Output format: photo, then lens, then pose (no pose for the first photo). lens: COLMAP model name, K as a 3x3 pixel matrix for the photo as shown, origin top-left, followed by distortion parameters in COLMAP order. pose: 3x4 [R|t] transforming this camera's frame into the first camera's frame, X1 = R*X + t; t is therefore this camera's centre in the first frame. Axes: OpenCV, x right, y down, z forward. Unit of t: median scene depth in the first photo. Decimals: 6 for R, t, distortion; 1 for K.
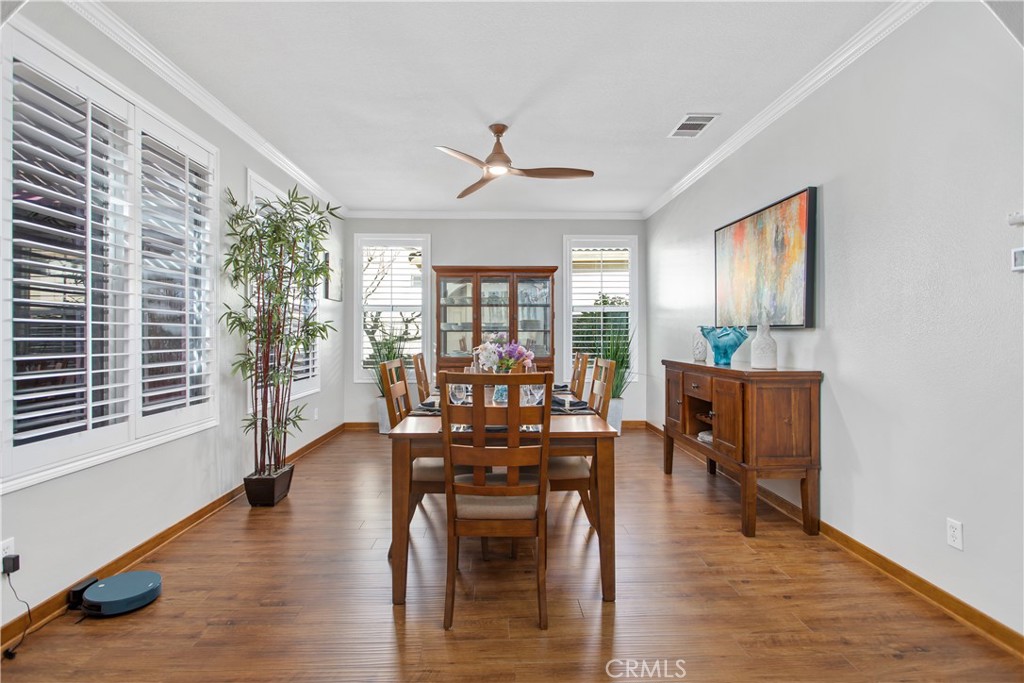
lens RADIAL K [[499.5, 0, 510.7], [0, 499.5, 332.8], [0, 0, 1]] dist [0.000015, 0.000010]
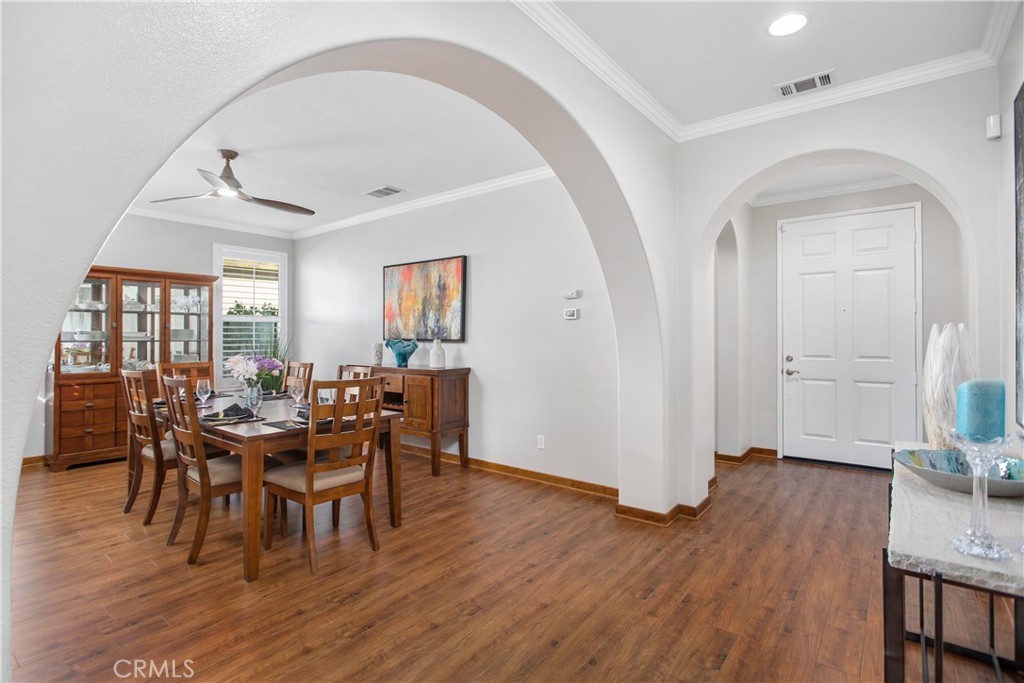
lens RADIAL K [[499.5, 0, 510.7], [0, 499.5, 332.8], [0, 0, 1]] dist [0.000015, 0.000010]
pose [[0.644923, 0.007162, 0.764214, -0.478592], [-0.003334, 0.999973, -0.006558, -0.024255], [-0.764240, 0.001682, 0.644929, -0.150042]]
